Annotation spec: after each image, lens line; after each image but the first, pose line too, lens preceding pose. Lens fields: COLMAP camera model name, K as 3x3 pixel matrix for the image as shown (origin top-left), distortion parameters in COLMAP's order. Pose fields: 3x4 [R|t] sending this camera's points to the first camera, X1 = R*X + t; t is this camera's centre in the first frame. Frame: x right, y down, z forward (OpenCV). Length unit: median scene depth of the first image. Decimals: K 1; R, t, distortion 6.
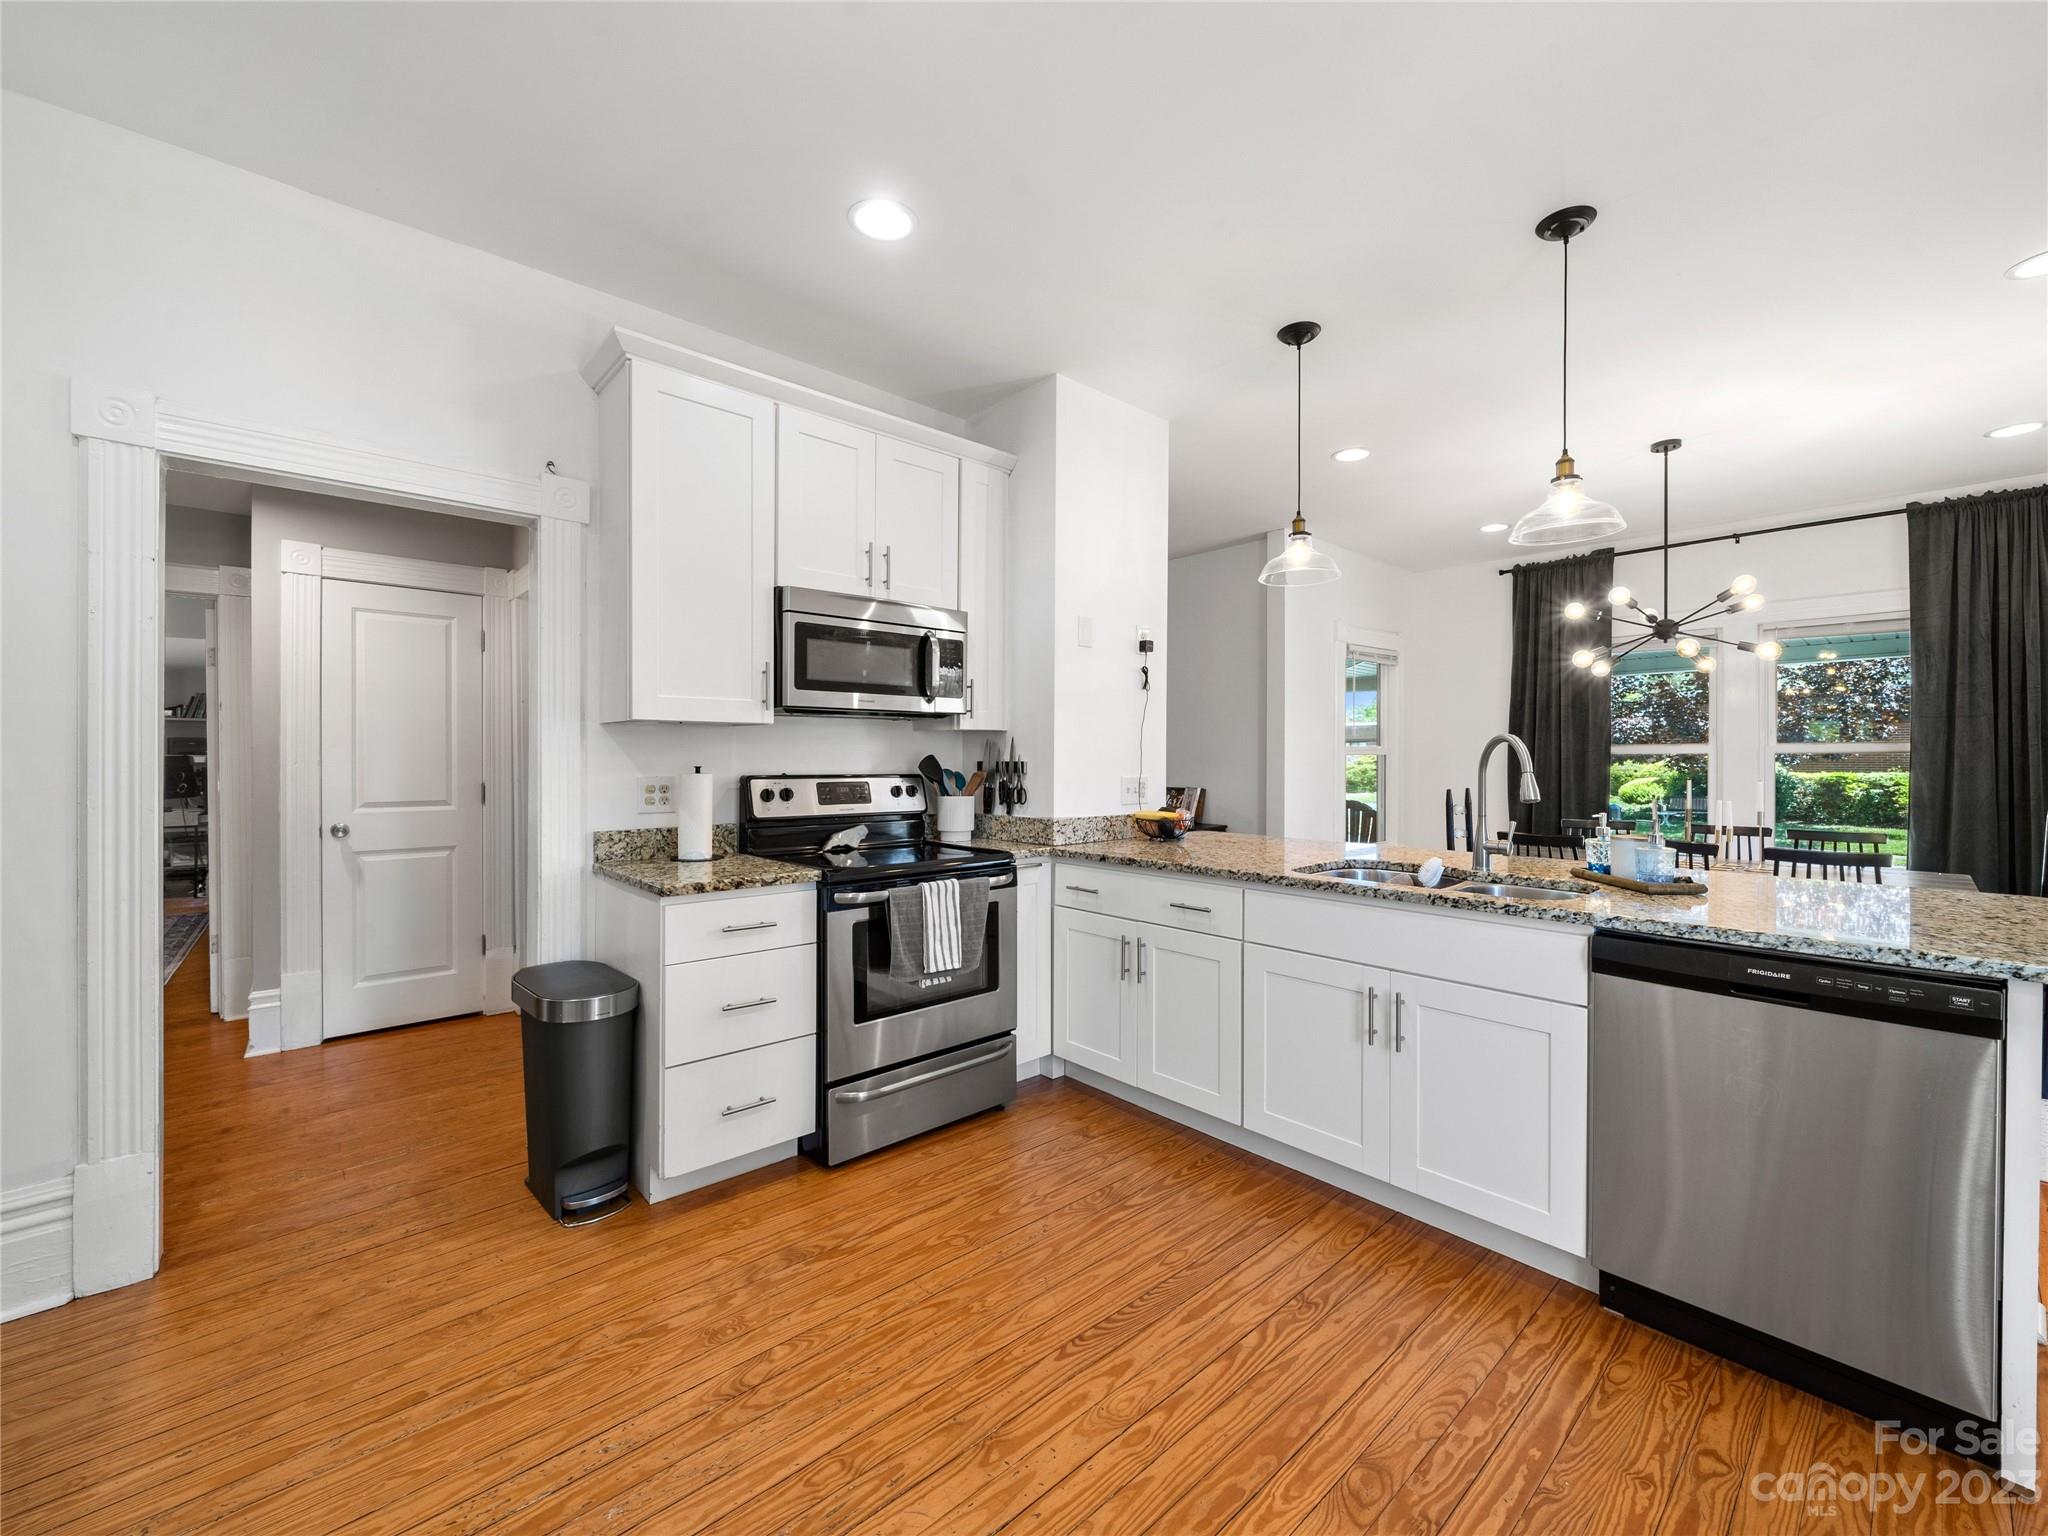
lens RADIAL K [[850.2, 0, 1036.8], [0, 850.2, 762.2], [0, 0, 1]] dist [-0.001272, -0.000151]
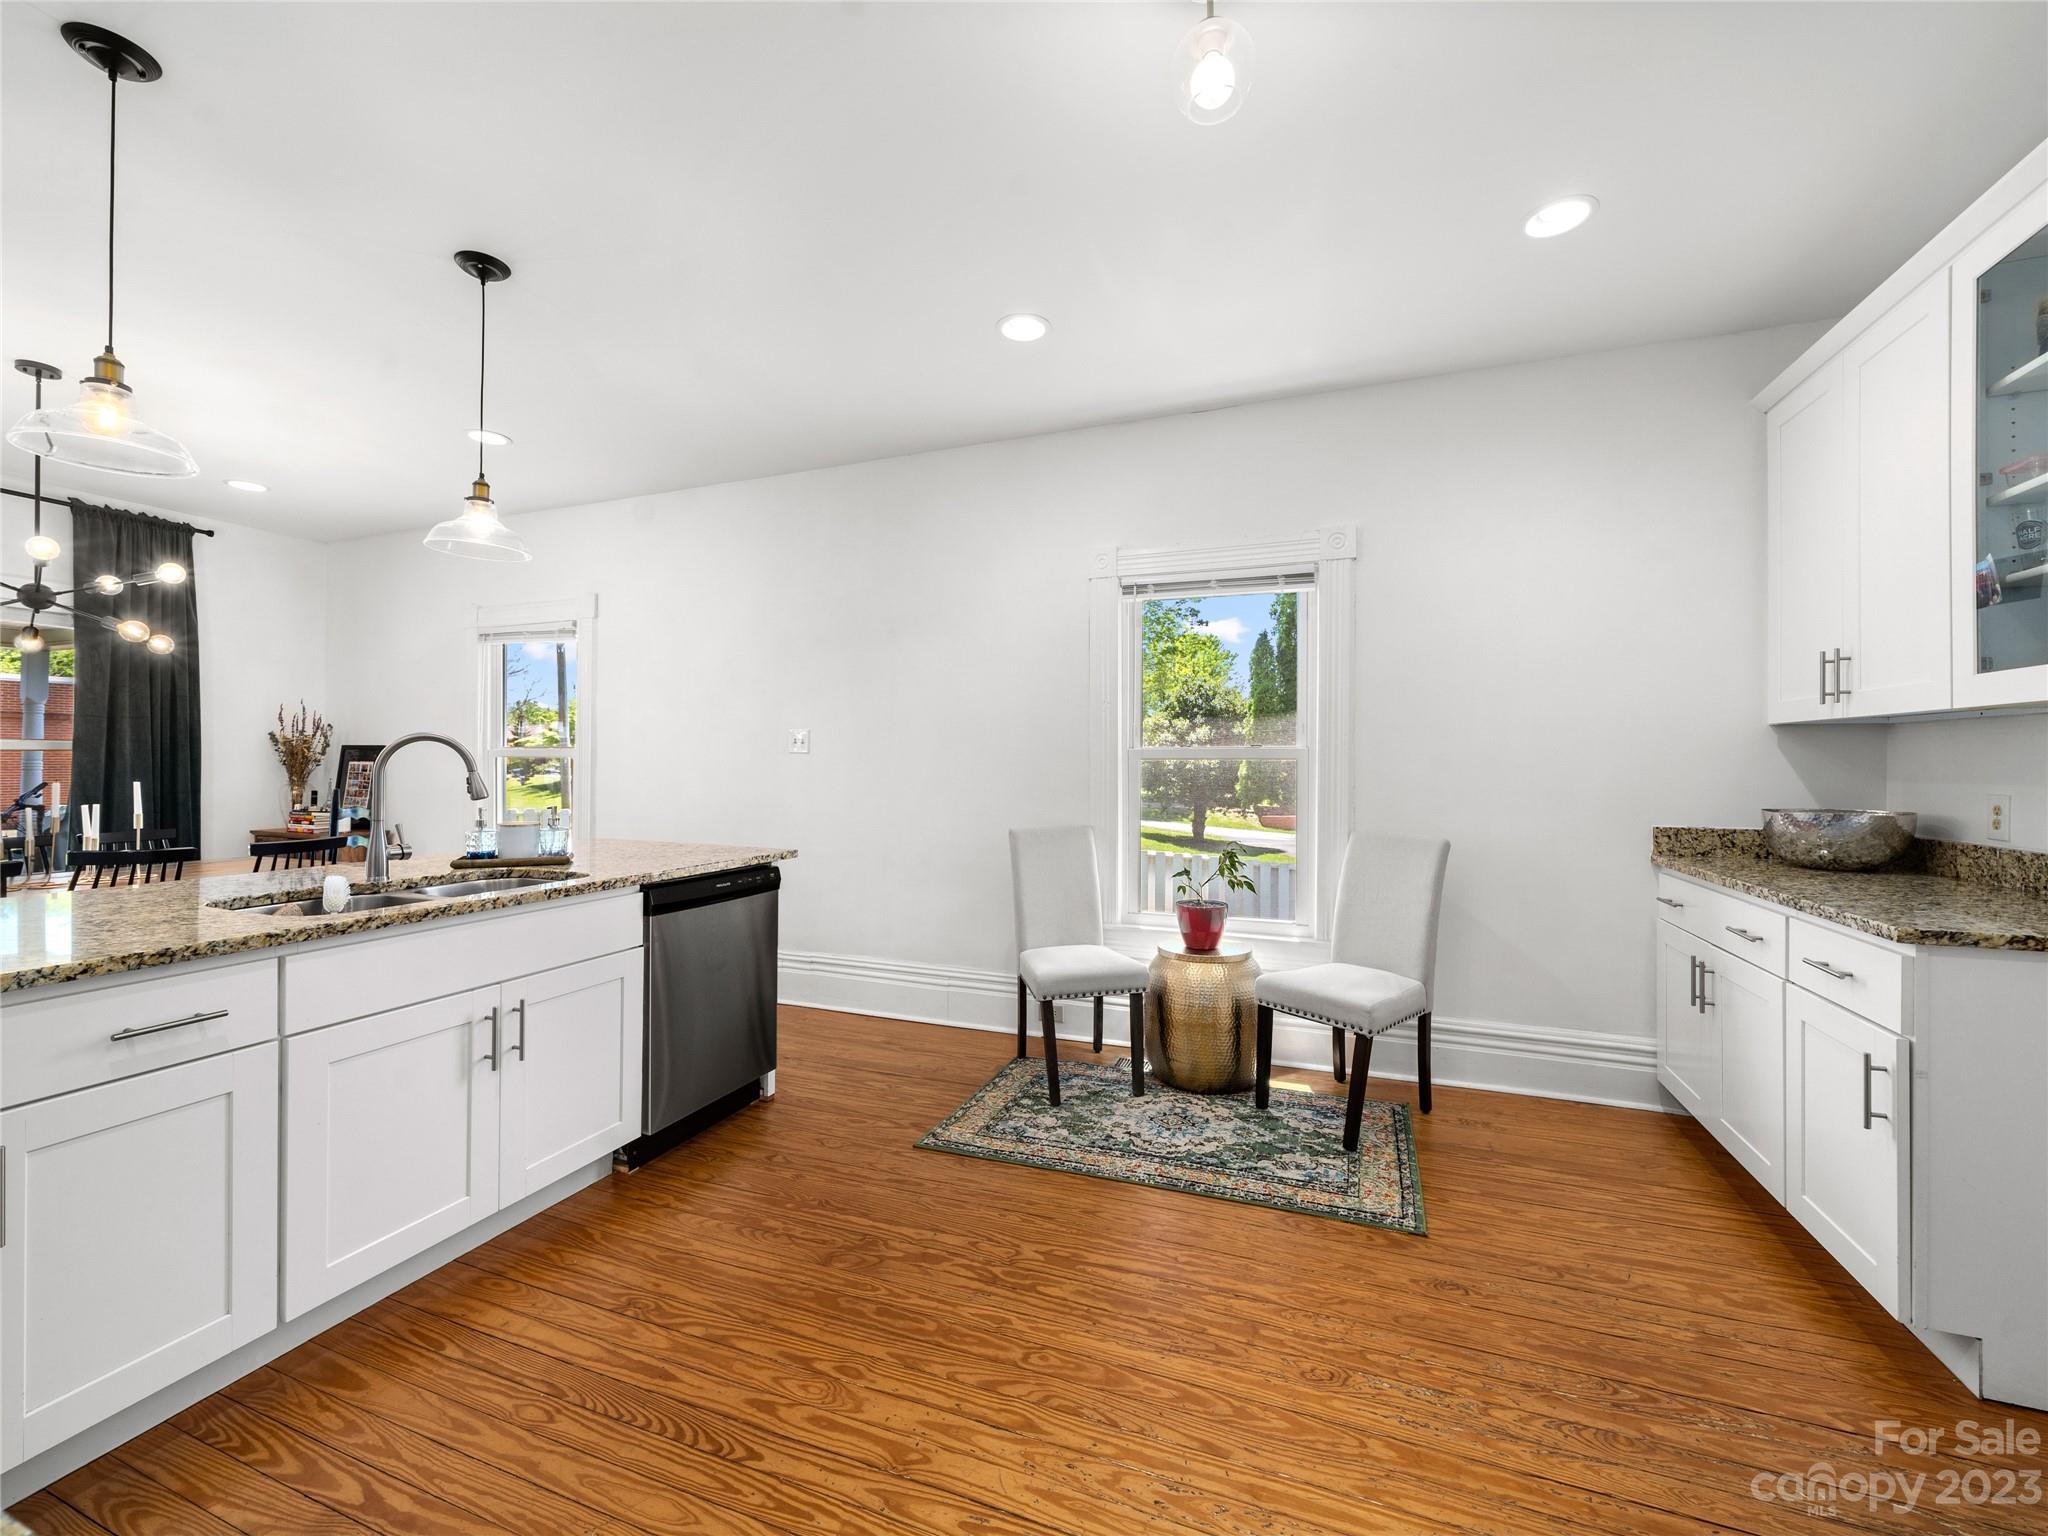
lens RADIAL K [[825.7, 0, 1024.7], [0, 825.7, 756.0], [0, 0, 1]] dist [0.000360, 0.000020]
pose [[-0.443532, 0.001813, 0.896257, -0.632484], [0.001413, 0.999998, -0.001323, -0.003967], [-0.896257, 0.000680, -0.443534, 0.847219]]
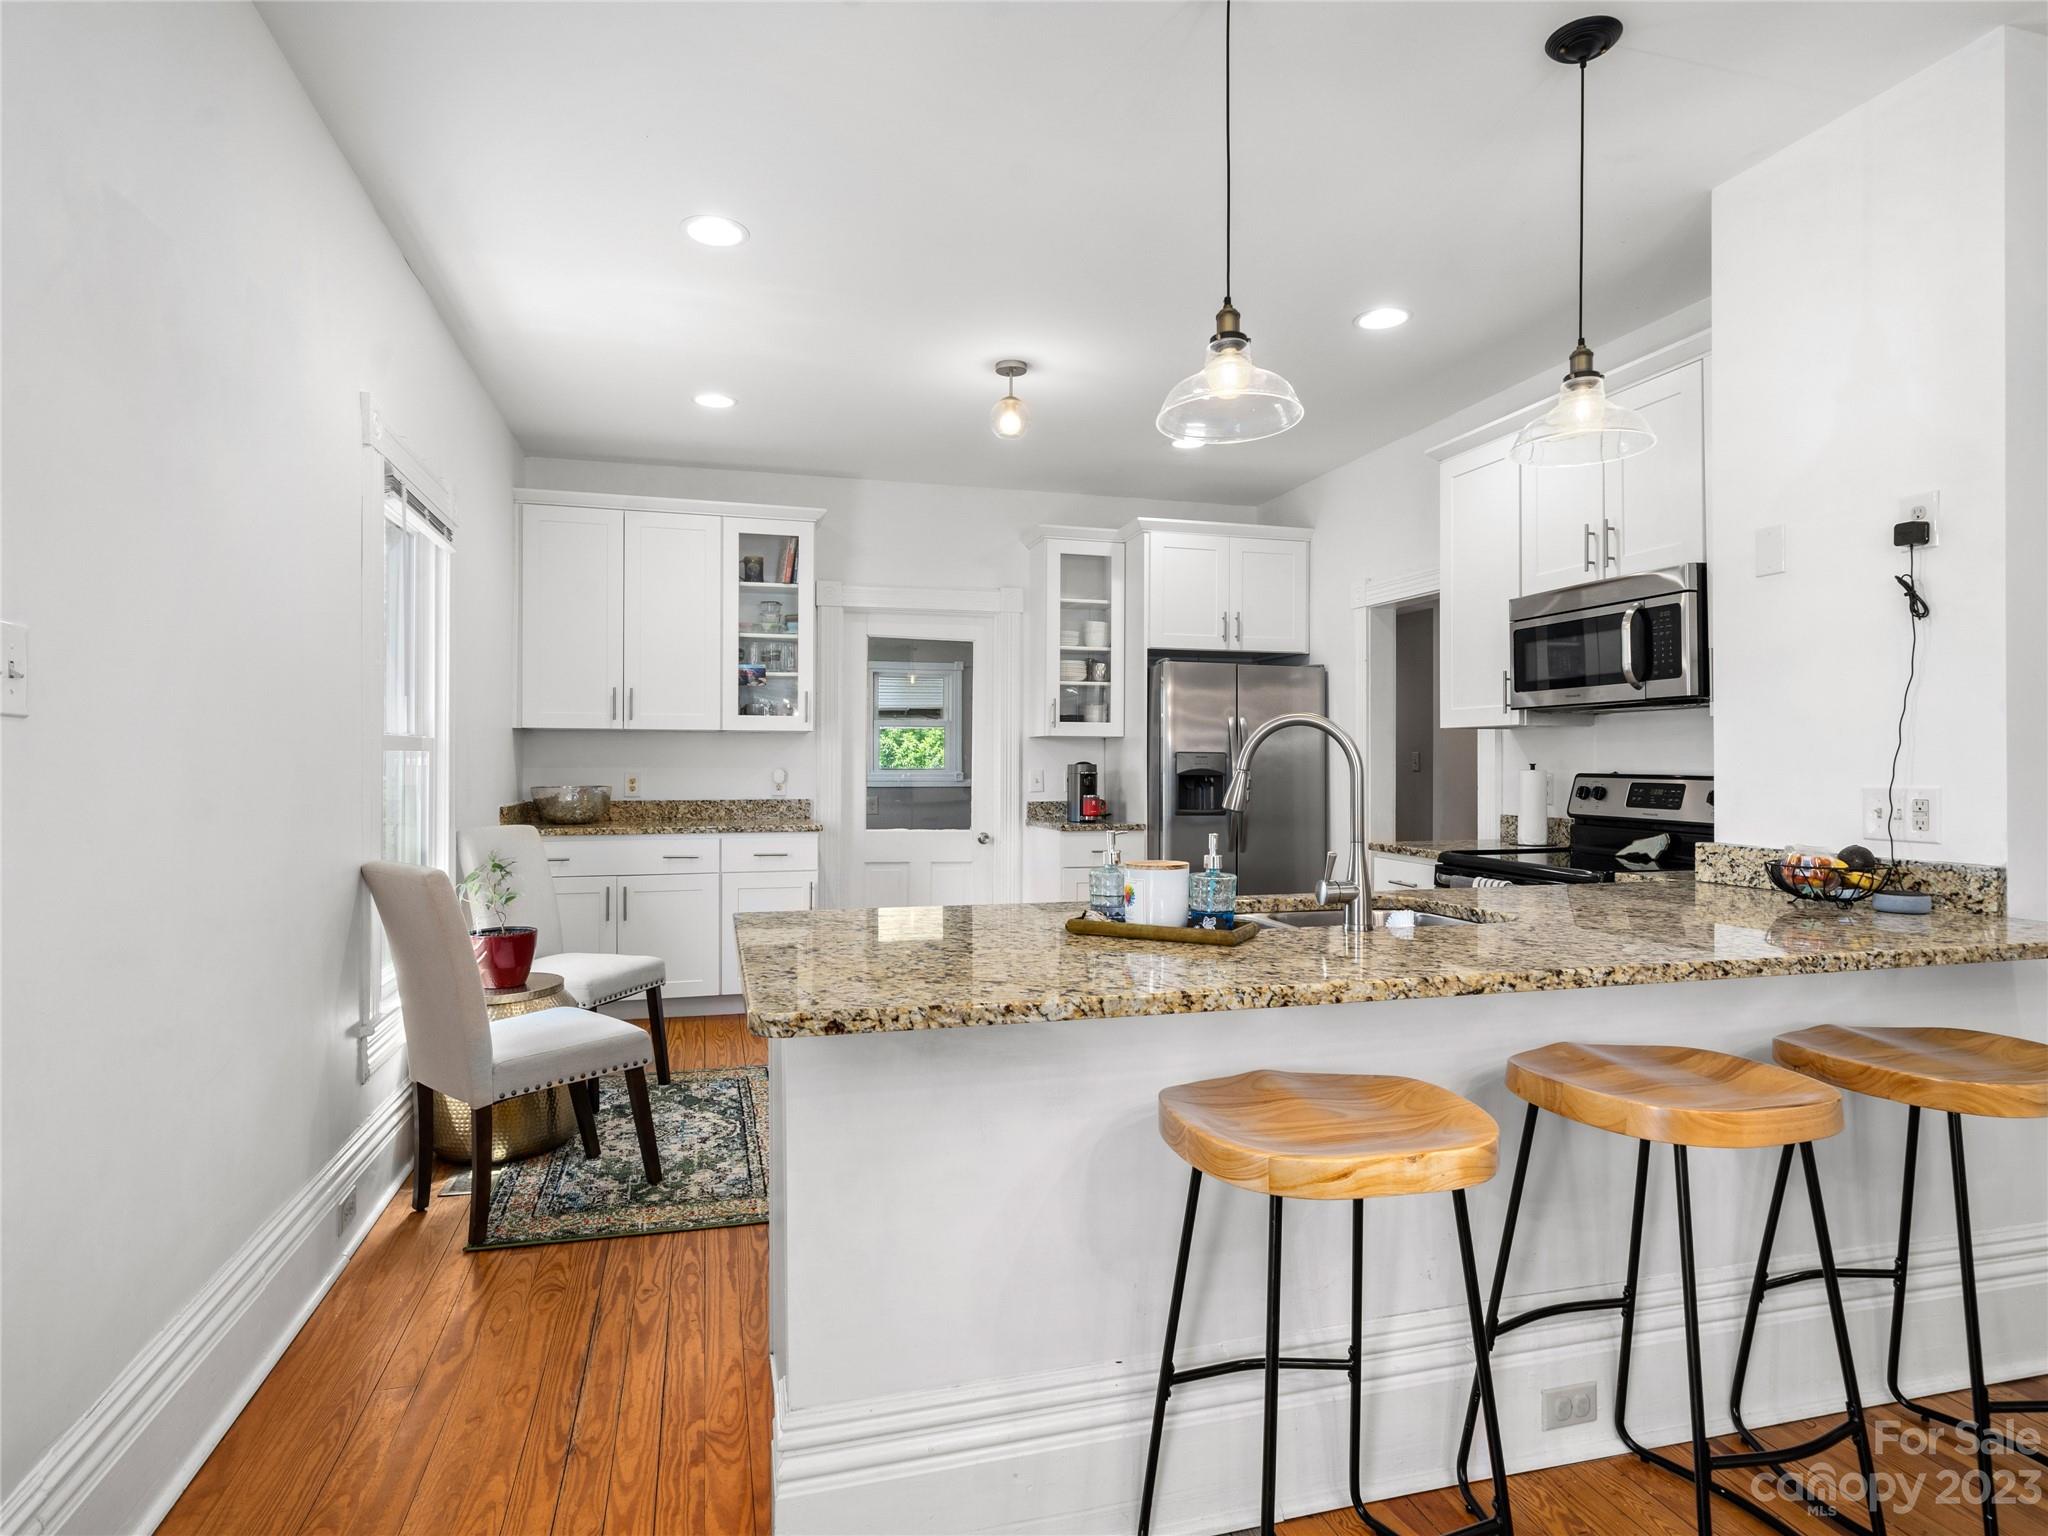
lens RADIAL K [[1110.7, 0, 1024.0], [0, 1110.7, 768.0], [0, 0, 1]] dist [-0.000880, -0.000157]
pose [[-0.450877, 0.003352, -0.892580, 1.462628], [-0.007679, 0.999941, 0.007634, 0.005431], [0.892553, 0.010296, -0.450825, 1.254925]]
